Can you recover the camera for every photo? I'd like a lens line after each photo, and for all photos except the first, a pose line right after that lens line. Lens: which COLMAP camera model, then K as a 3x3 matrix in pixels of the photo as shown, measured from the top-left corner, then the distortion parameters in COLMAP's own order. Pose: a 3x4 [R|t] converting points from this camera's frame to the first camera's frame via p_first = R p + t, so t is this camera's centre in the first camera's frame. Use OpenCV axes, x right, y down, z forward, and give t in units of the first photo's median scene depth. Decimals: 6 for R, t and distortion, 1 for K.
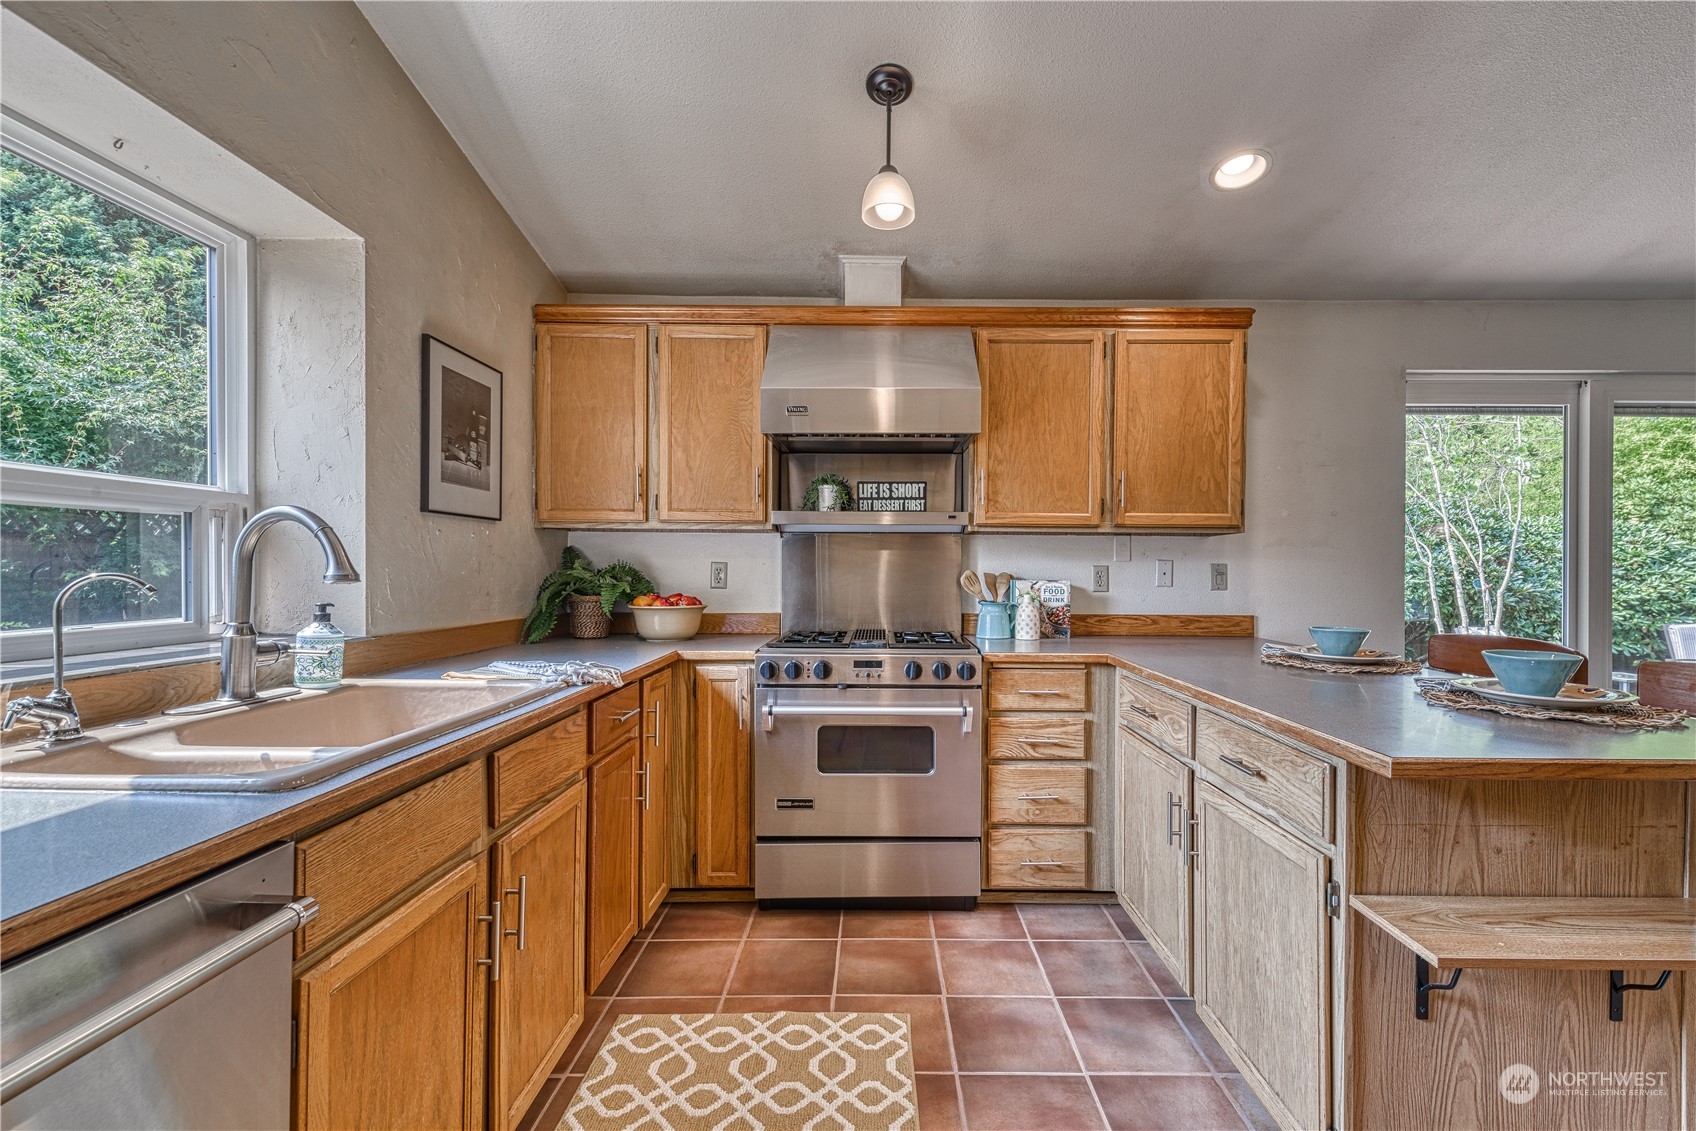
lens RADIAL K [[733.1, 0, 882.4], [0, 733.1, 575.3], [0, 0, 1]] dist [0.013834, -0.002464]
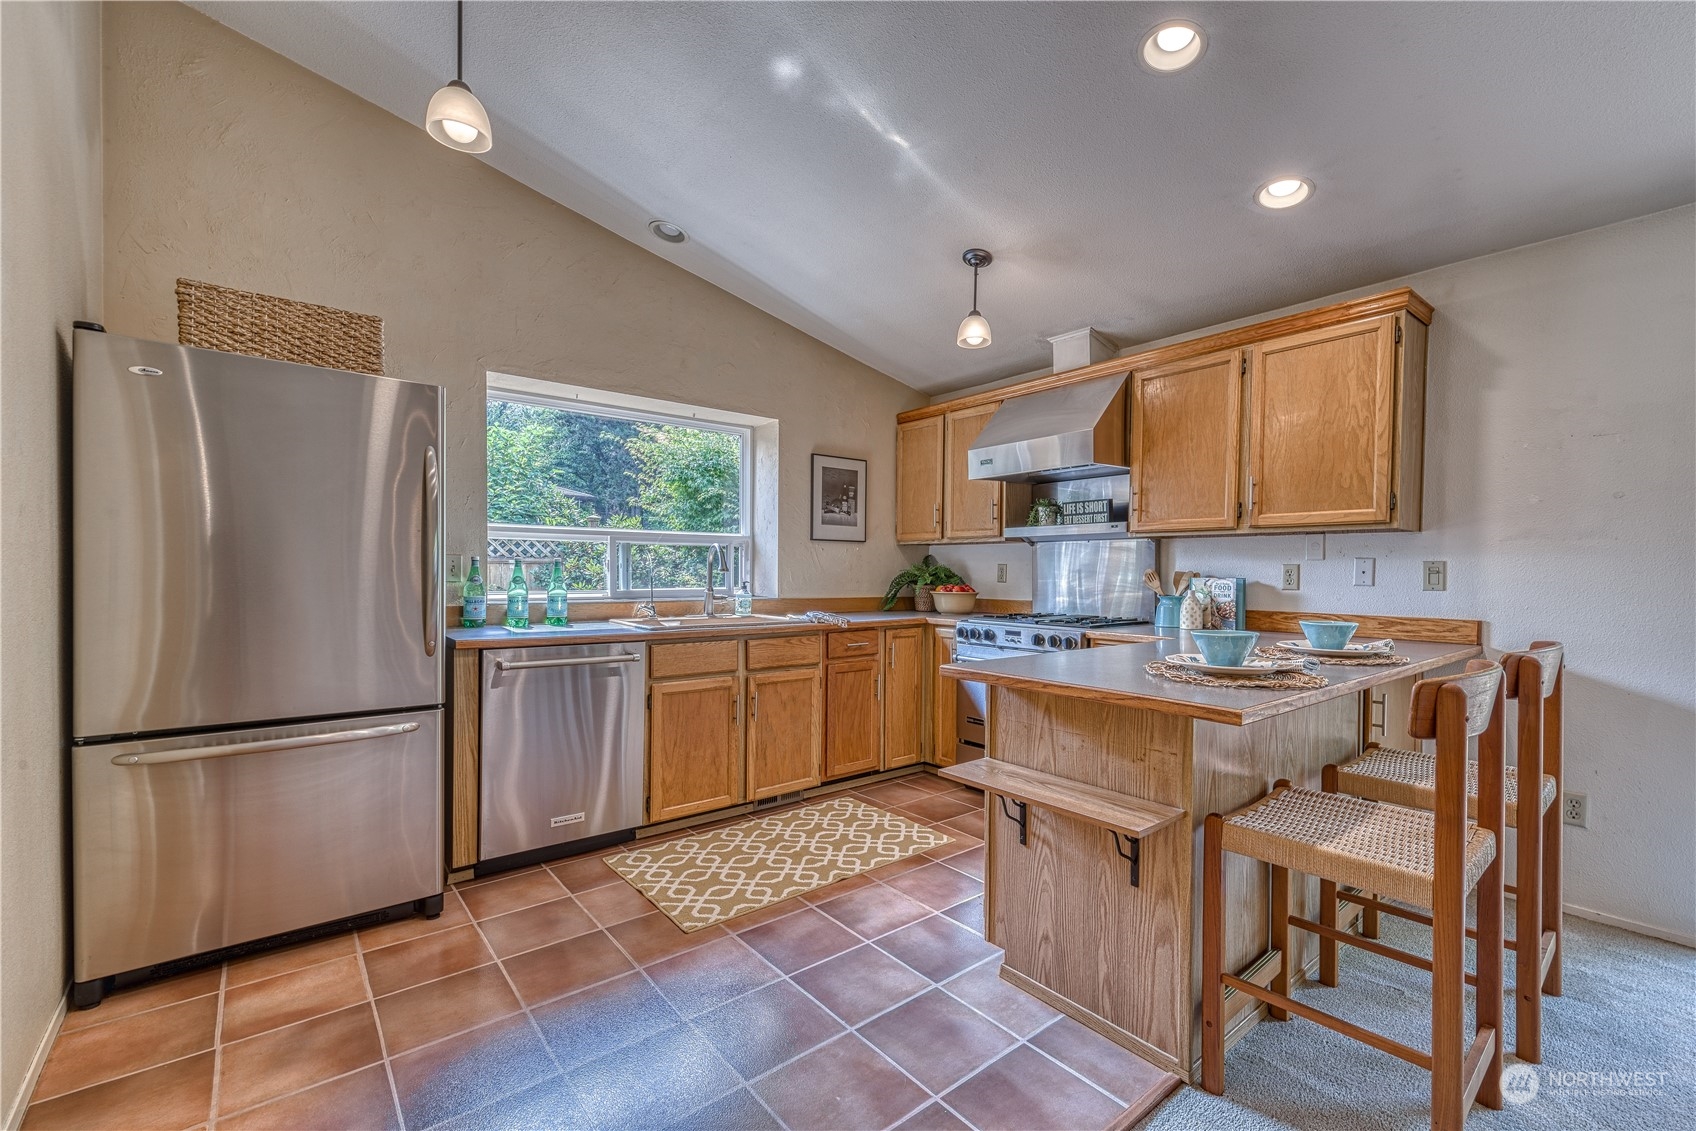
lens RADIAL K [[733.1, 0, 864.1], [0, 733.1, 584.0], [0, 0, 1]] dist [0.013834, -0.002464]
pose [[0.622509, 0.012896, -0.782507, 0.892497], [-0.010507, 0.999912, 0.008120, 0.014656], [0.782542, 0.003167, 0.622589, -0.130364]]
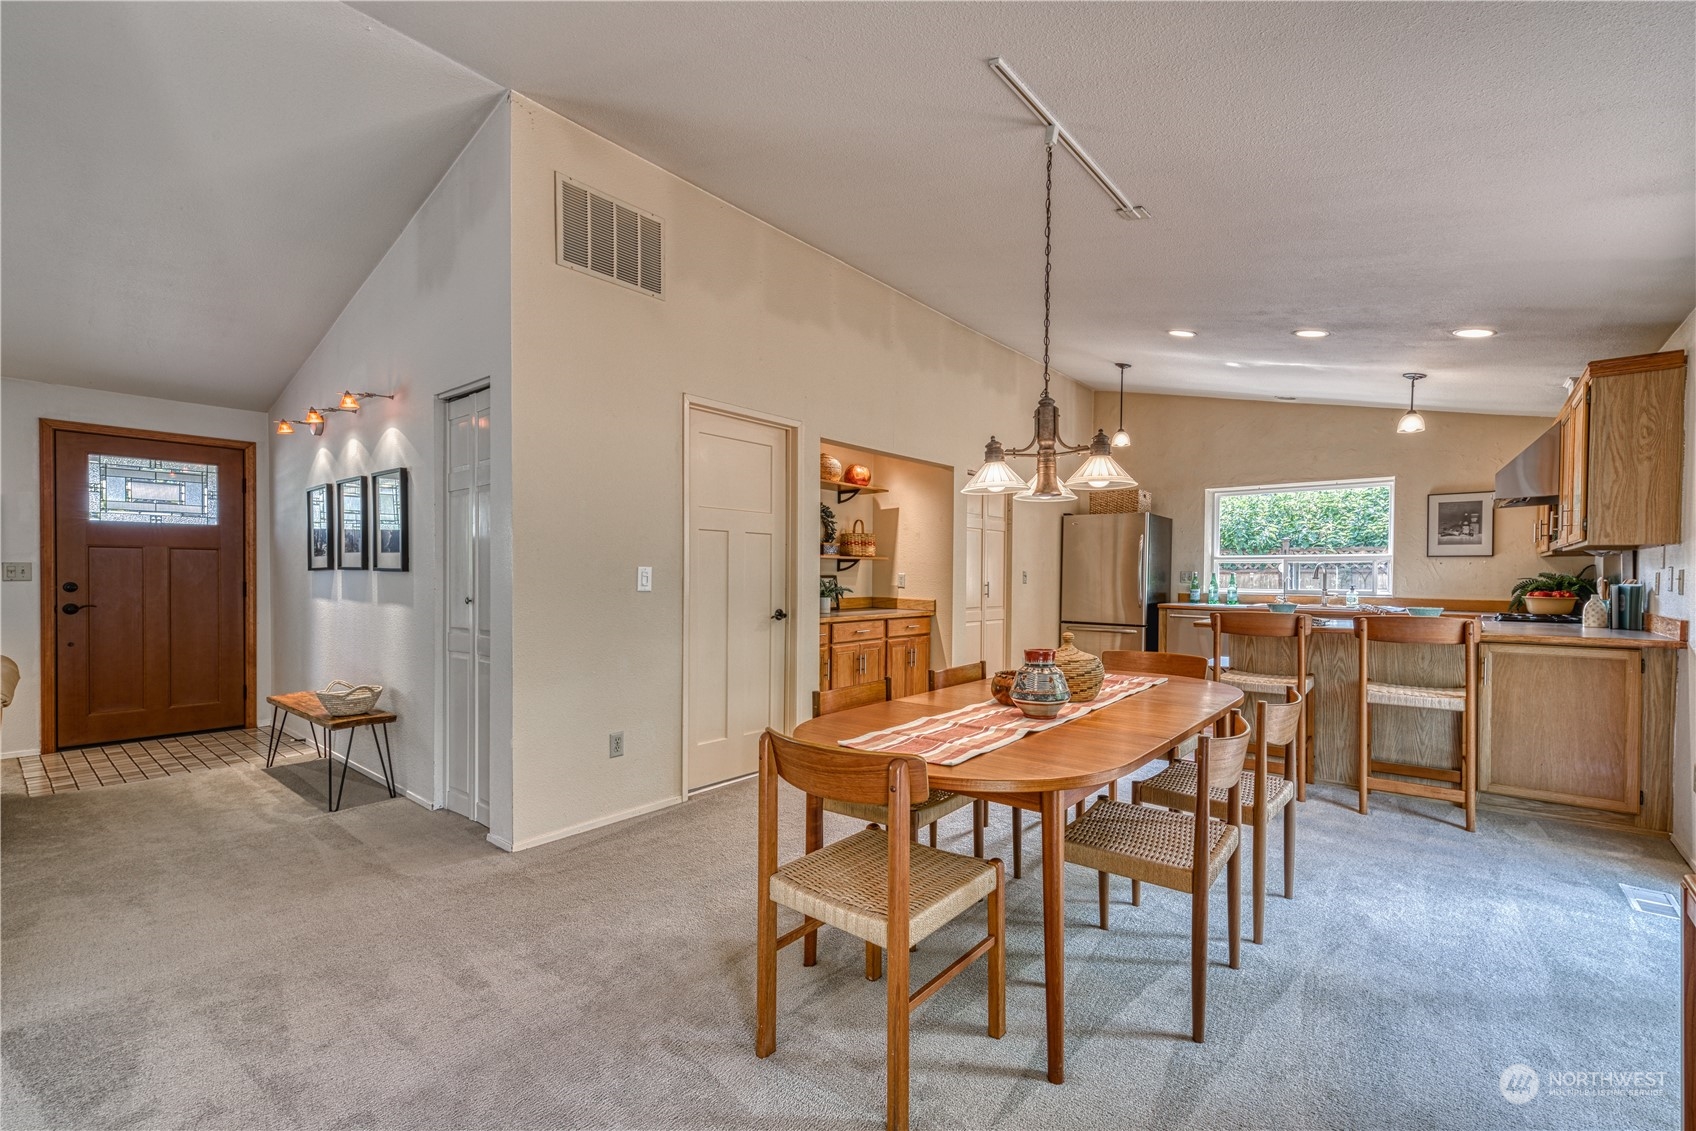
lens RADIAL K [[700.5, 0, 860.2], [0, 700.5, 578.7], [0, 0, 1]] dist [-0.009476, -0.000268]
pose [[-0.646042, -0.003860, -0.763292, 2.387782], [-0.015709, 0.999843, 0.008239, 0.009148], [0.763141, 0.017314, -0.646001, 0.889586]]
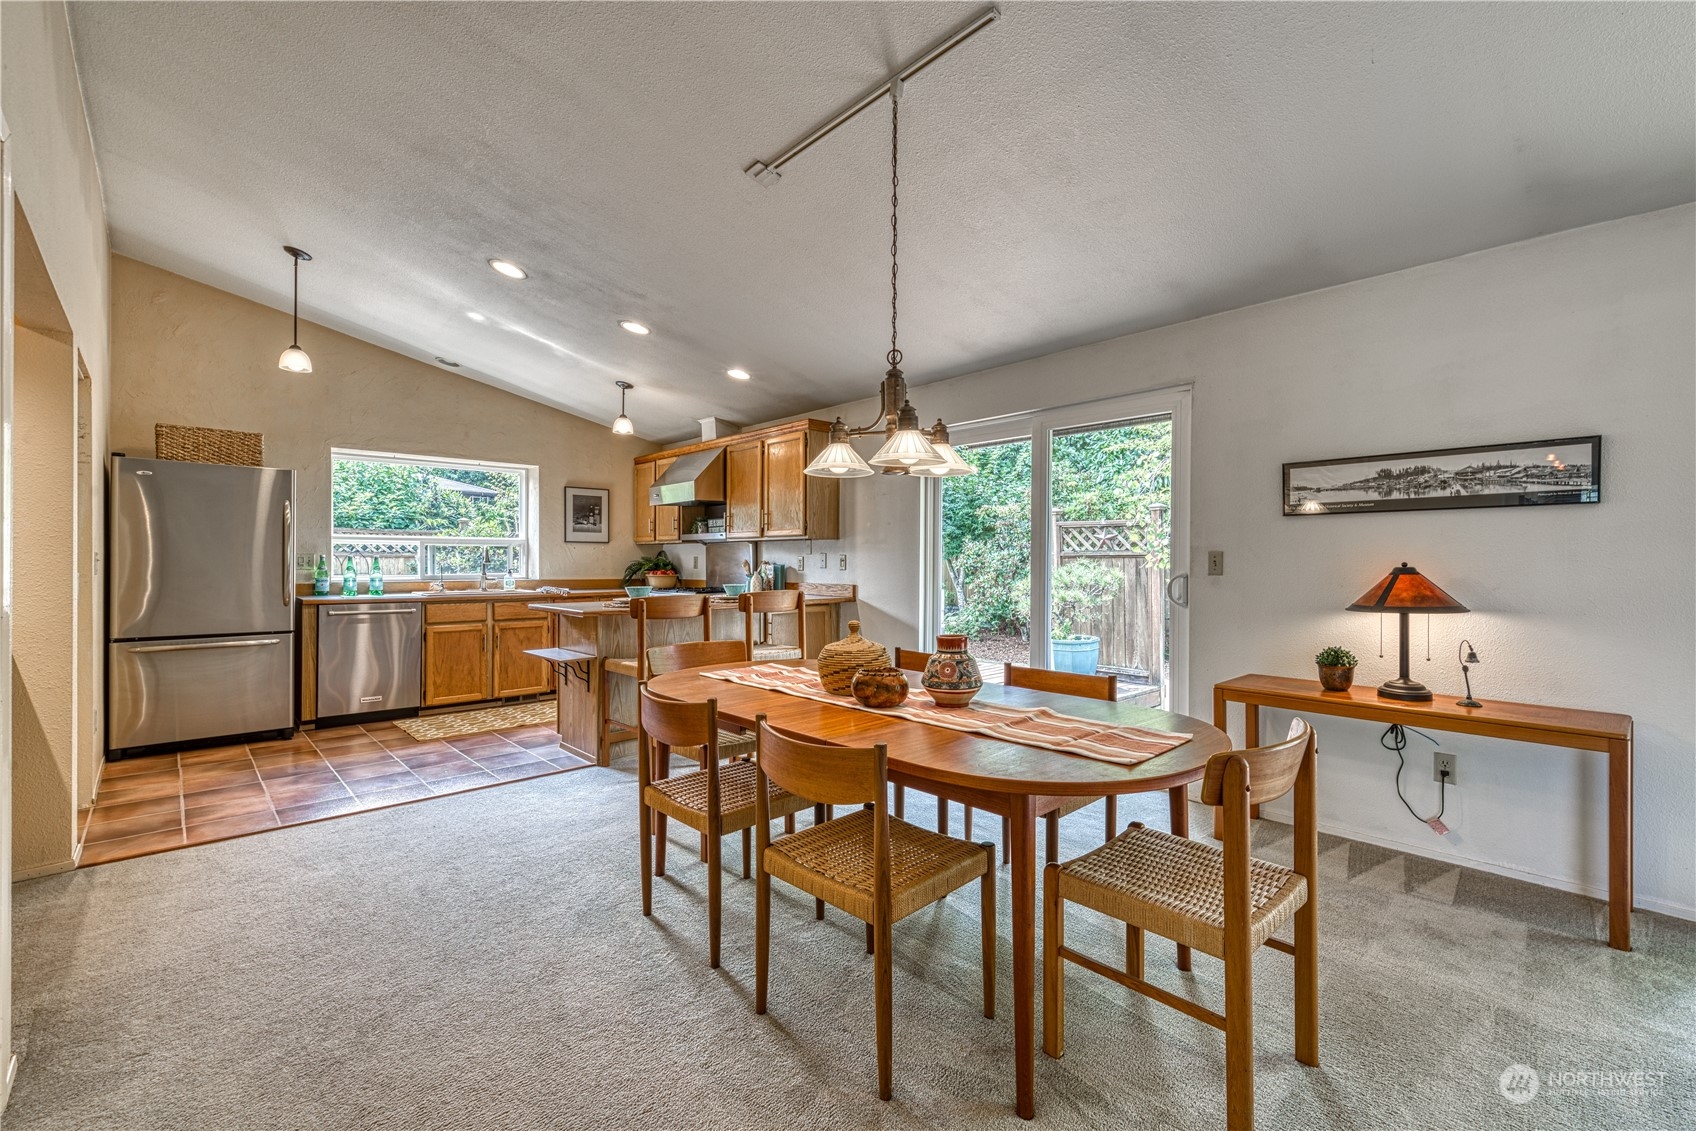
lens RADIAL K [[733.1, 0, 862.0], [0, 733.1, 561.7], [0, 0, 1]] dist [0.013834, -0.002464]
pose [[0.678082, -0.004730, -0.734971, 2.155590], [-0.003570, 0.999946, -0.009729, 0.020455], [0.734978, 0.009221, 0.678029, -0.175003]]
